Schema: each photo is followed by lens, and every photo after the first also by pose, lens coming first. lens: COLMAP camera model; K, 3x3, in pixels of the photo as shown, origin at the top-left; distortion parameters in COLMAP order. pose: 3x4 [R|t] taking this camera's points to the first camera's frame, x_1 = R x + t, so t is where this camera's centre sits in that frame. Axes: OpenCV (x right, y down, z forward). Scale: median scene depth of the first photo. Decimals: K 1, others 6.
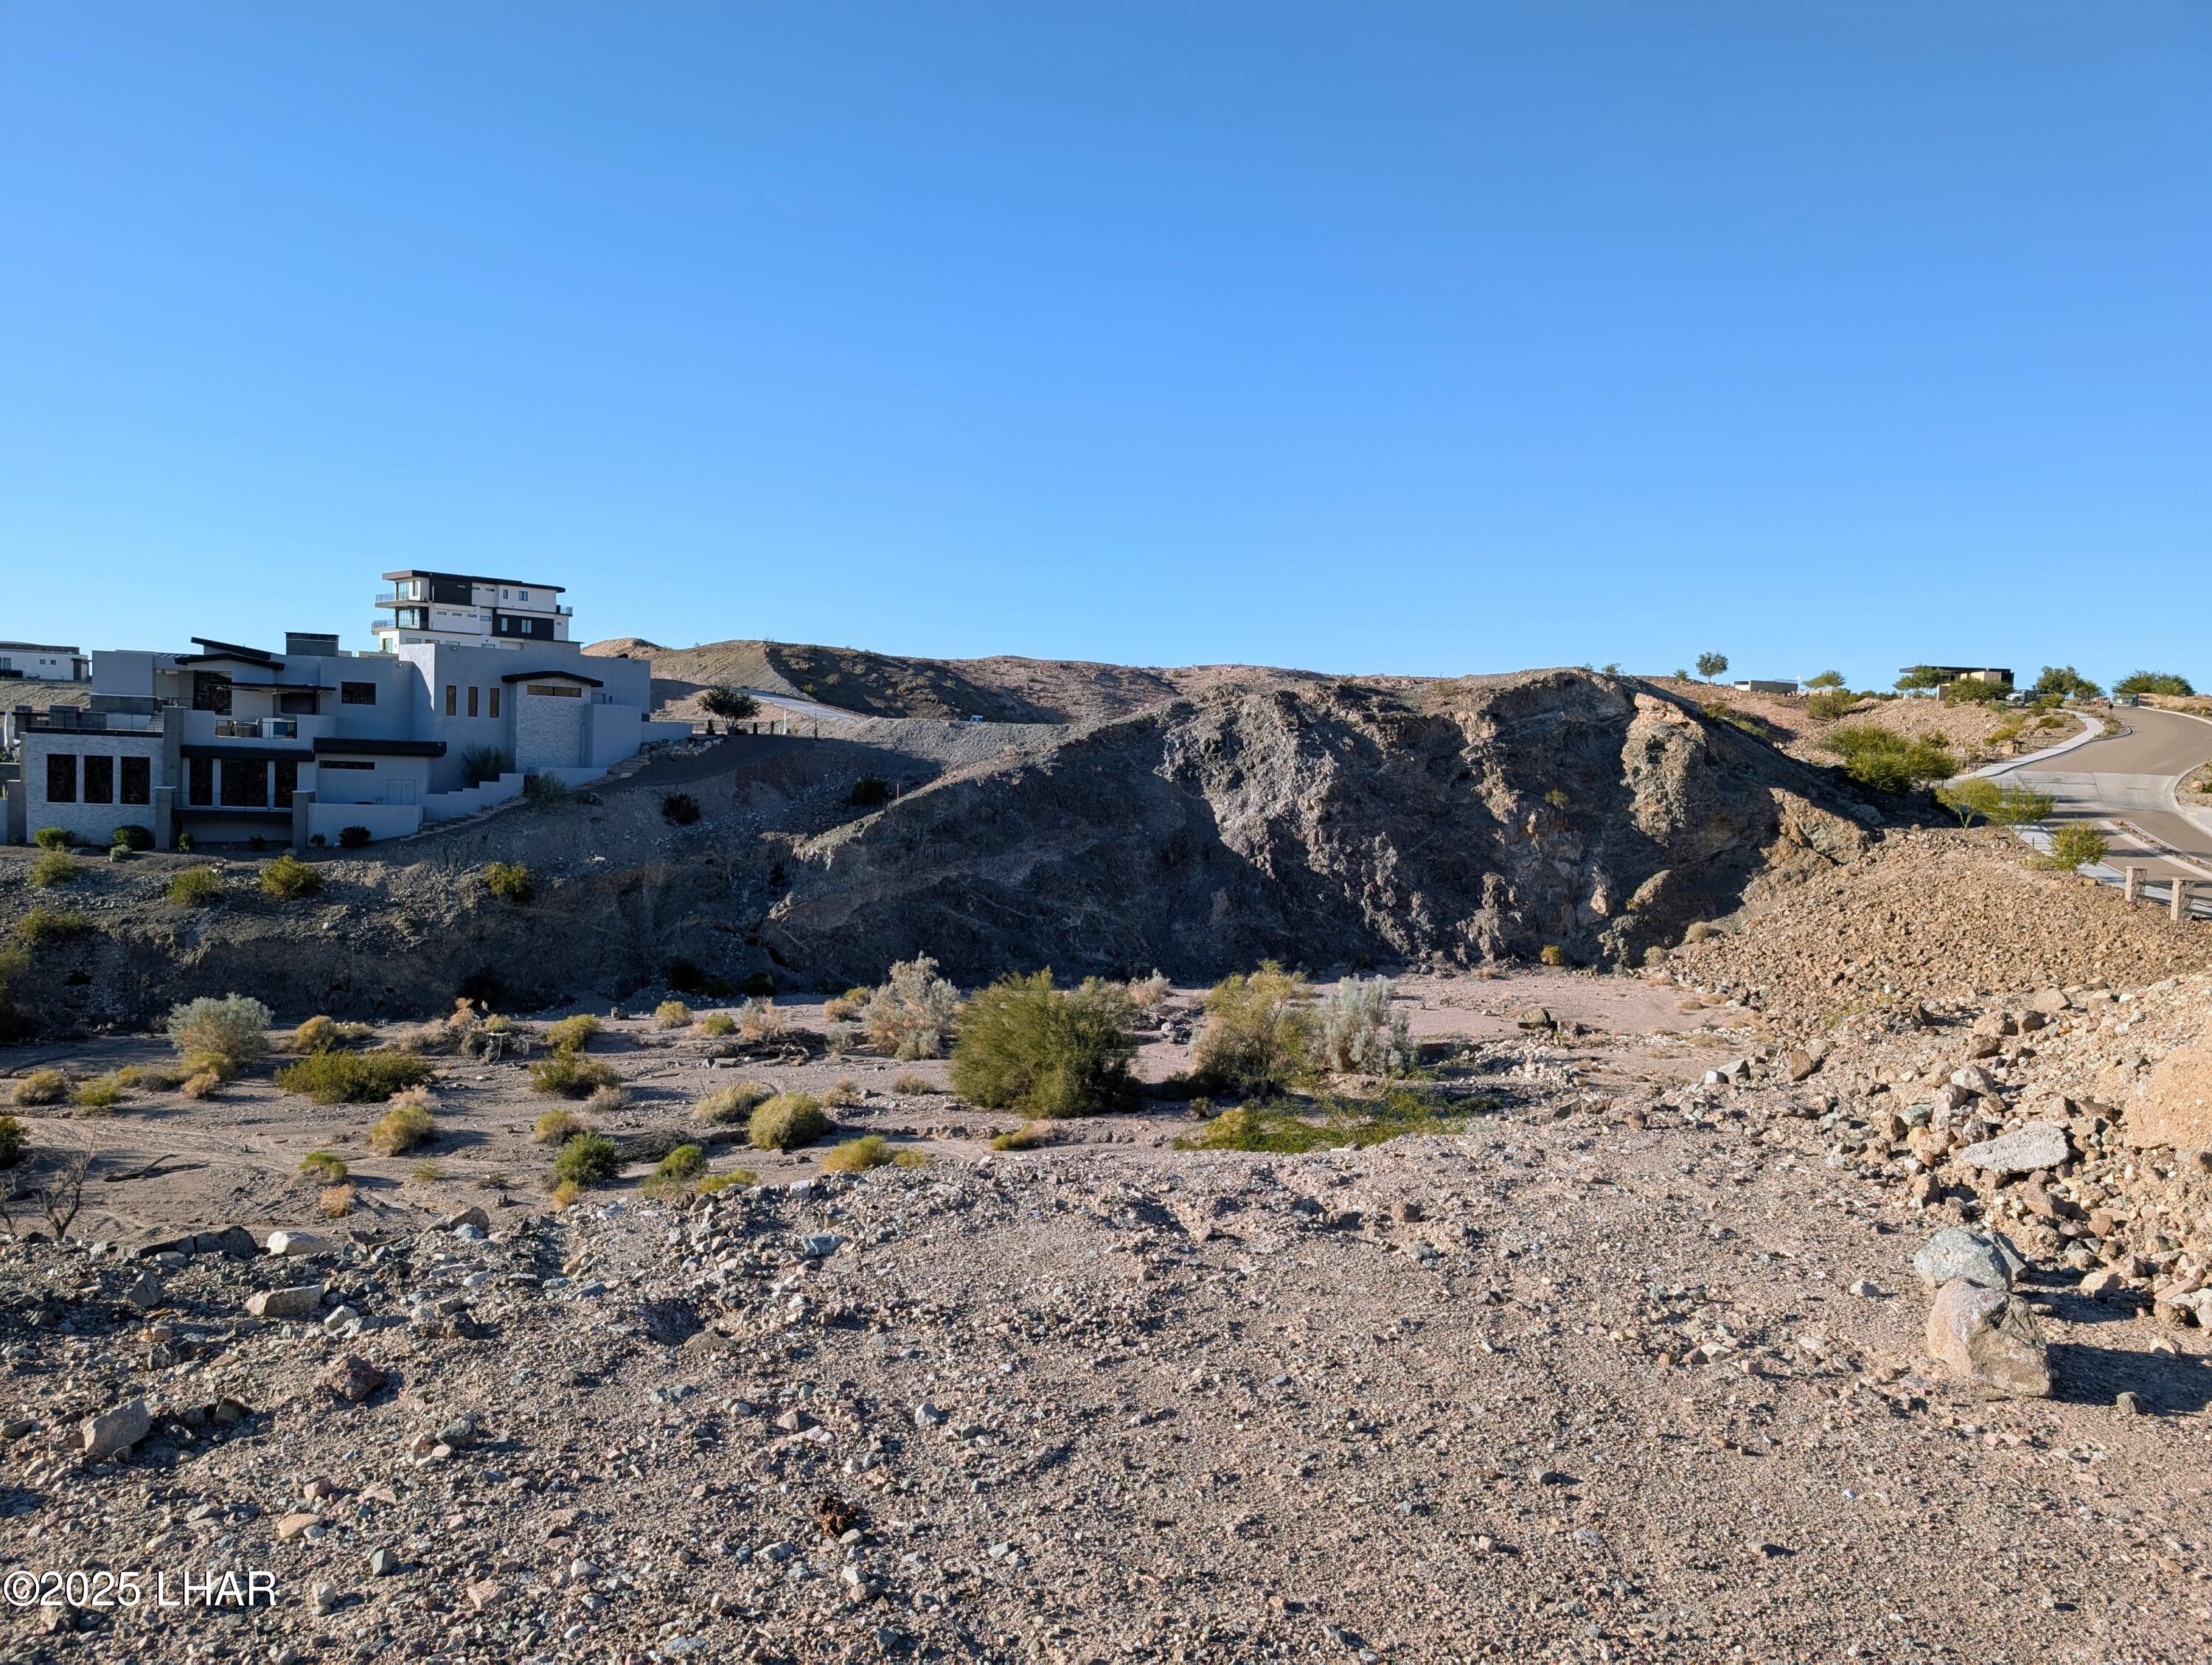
lens RADIAL K [[1582.2, 0, 1083.1], [0, 1582.2, 845.1], [0, 0, 1]] dist [0.040854, -0.047009]
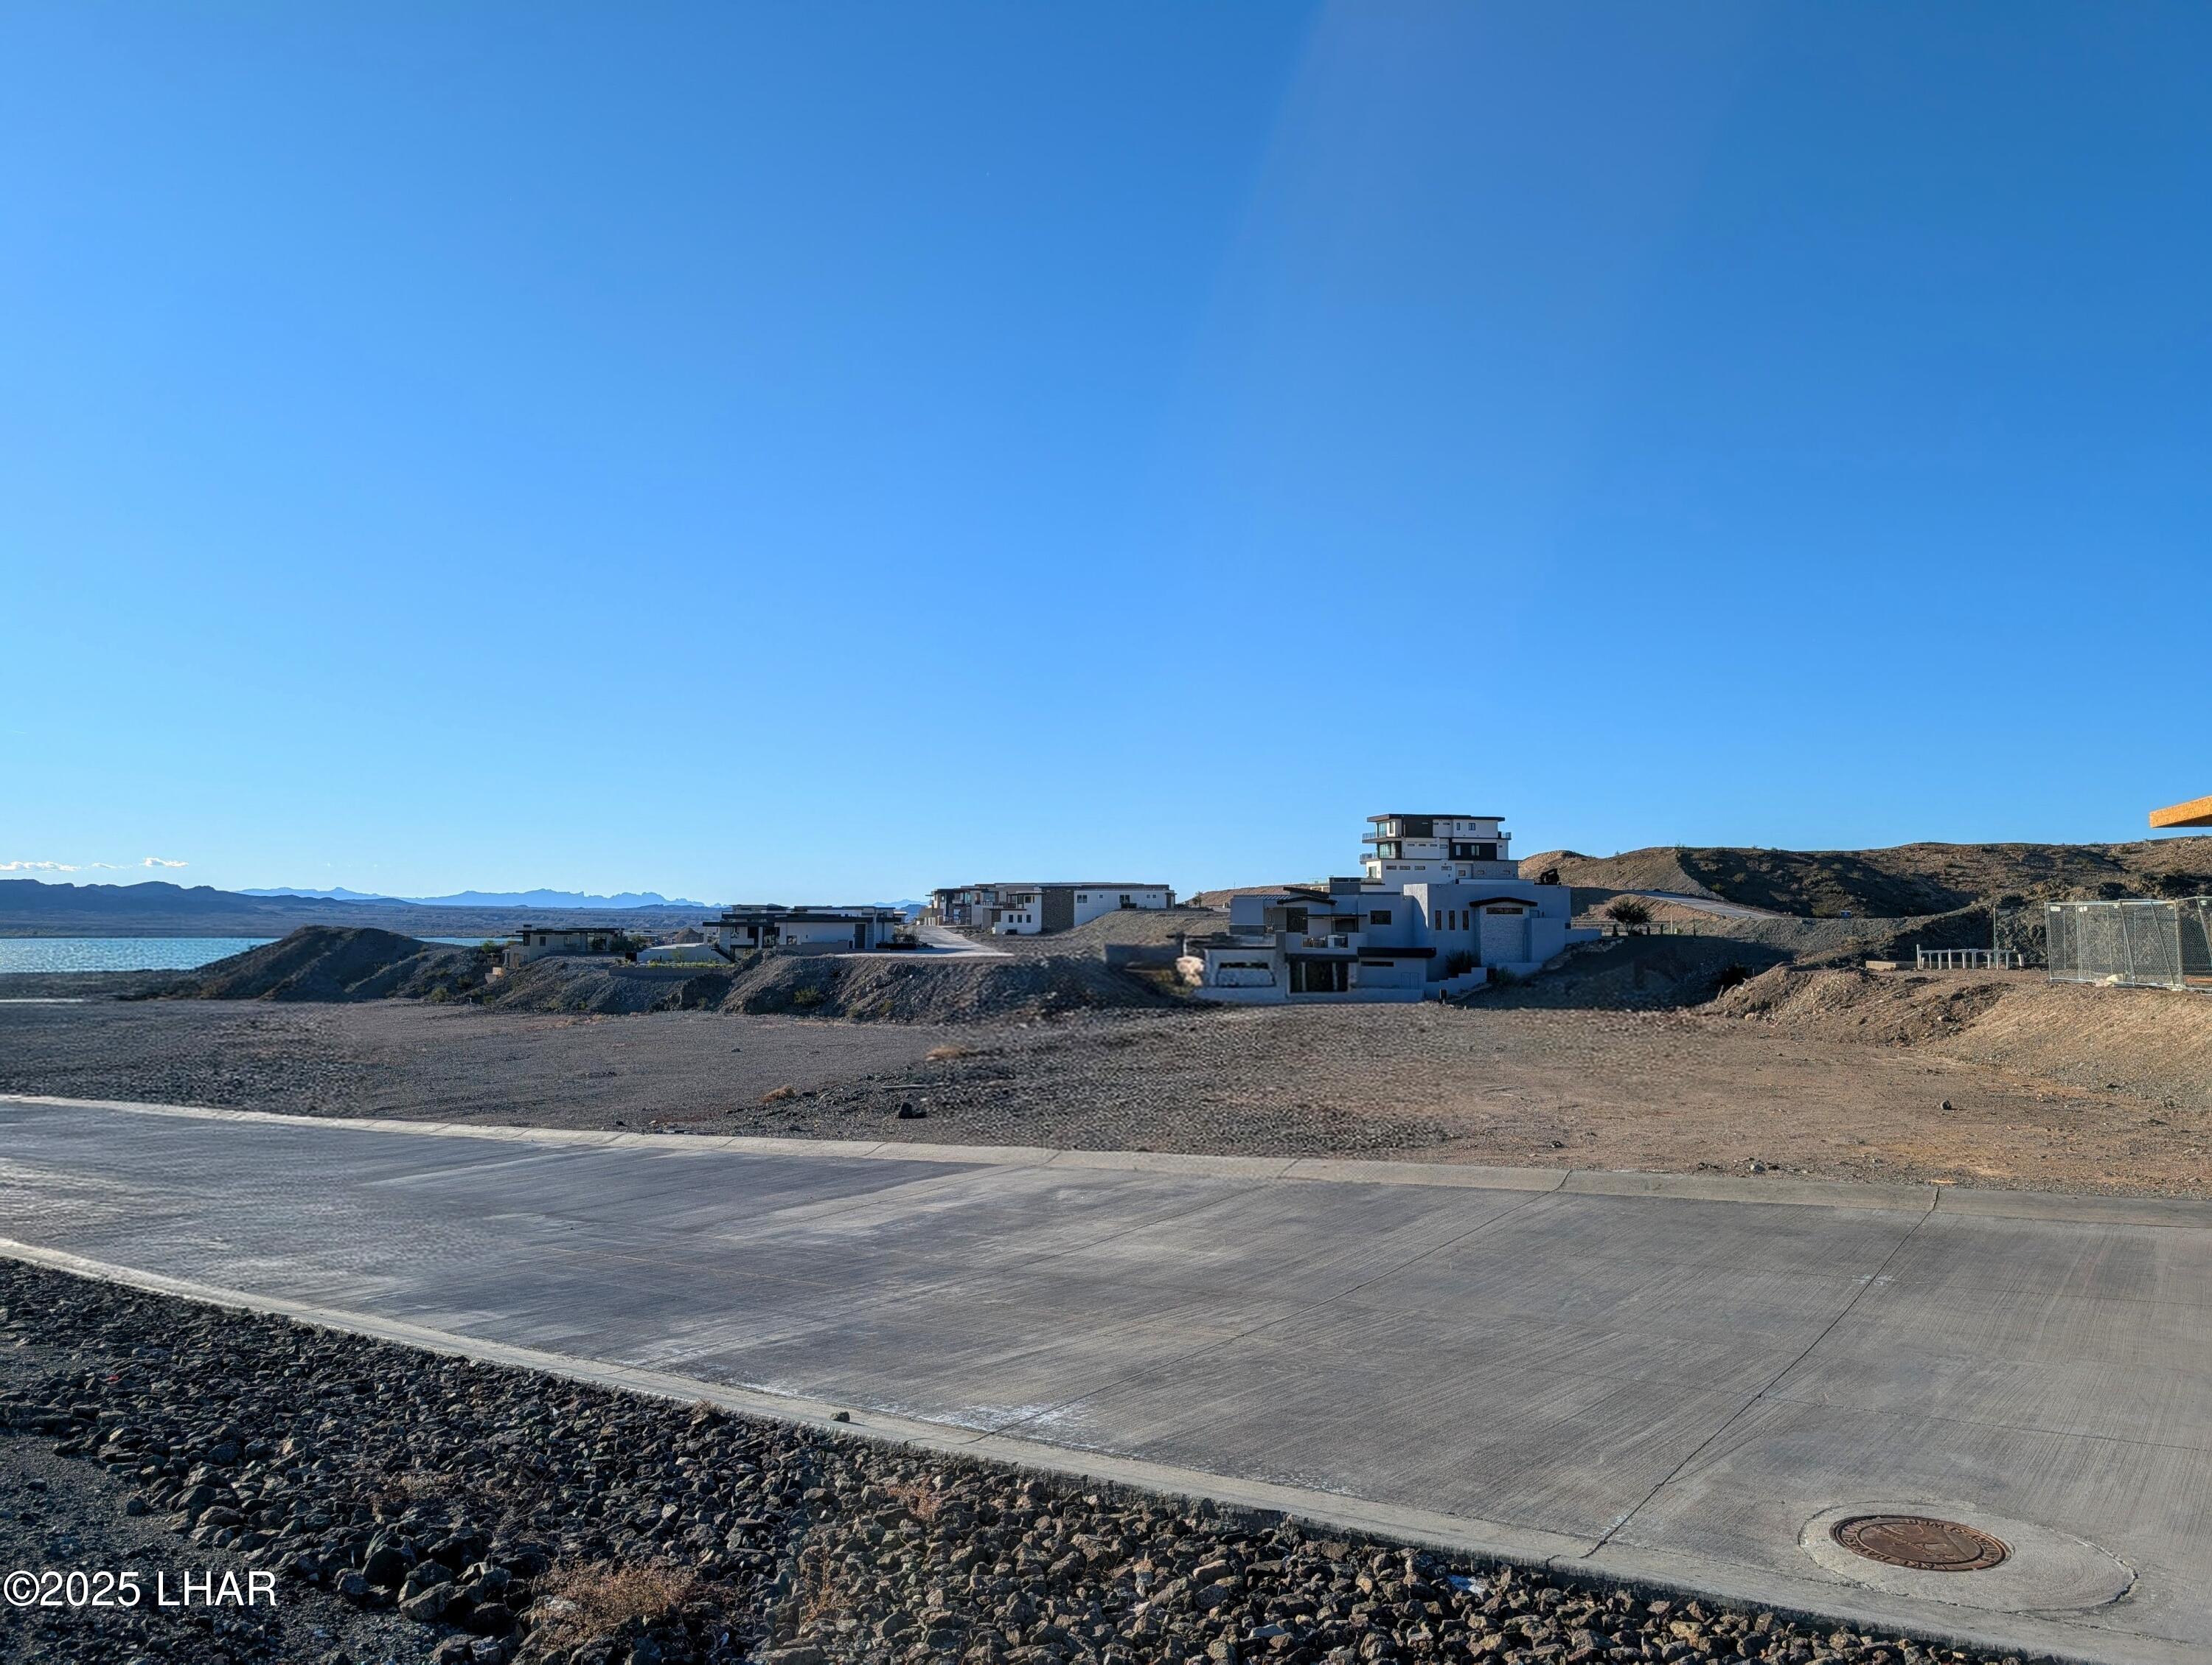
lens RADIAL K [[1582.2, 0, 1110.6], [0, 1582.2, 750.8], [0, 0, 1]] dist [0.040854, -0.047009]
pose [[0.848543, -0.094431, -0.520633, 0.155596], [-0.000377, 0.983838, -0.179062, 0.023749], [0.529127, 0.152138, 0.834793, -0.500198]]
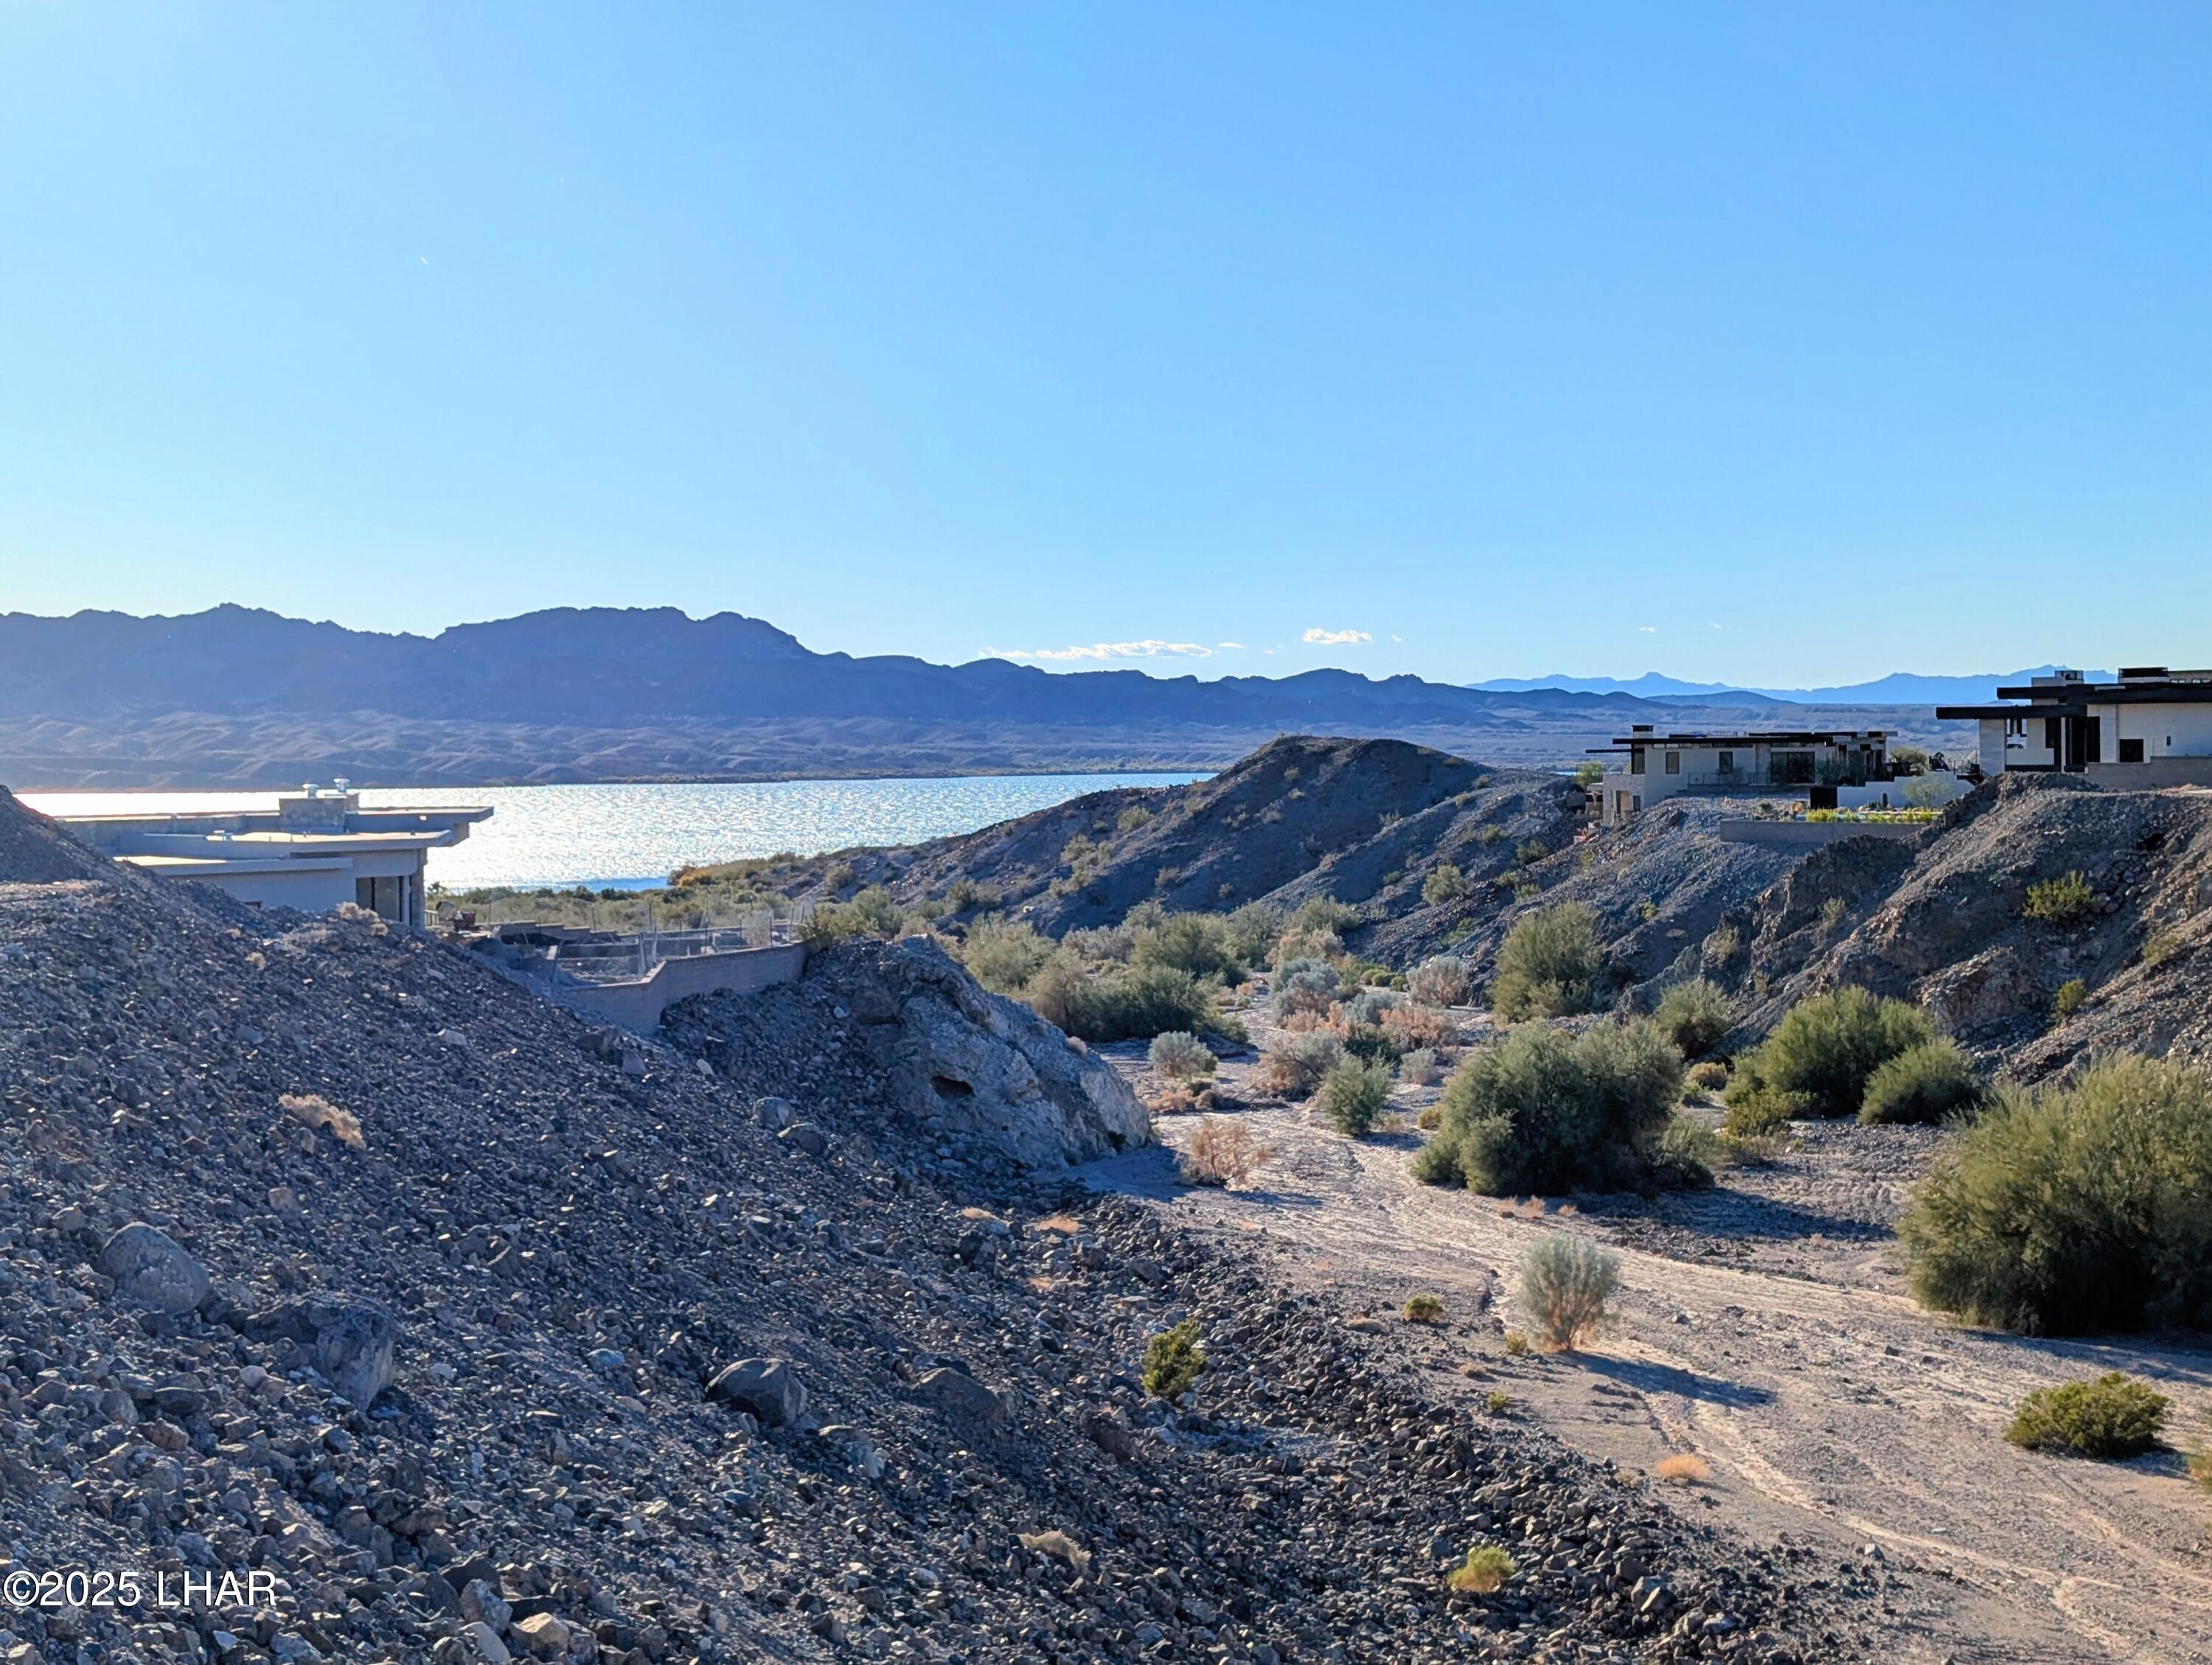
lens RADIAL K [[3440.8, 0, 1113.0], [0, 3440.8, 796.7], [0, 0, 1]] dist [0.057663, 0.000000]
pose [[0.394031, -0.030063, -0.918605, 0.031038], [-0.029904, 0.998516, -0.045506, 0.006090], [0.918610, 0.045401, 0.392547, 0.080074]]
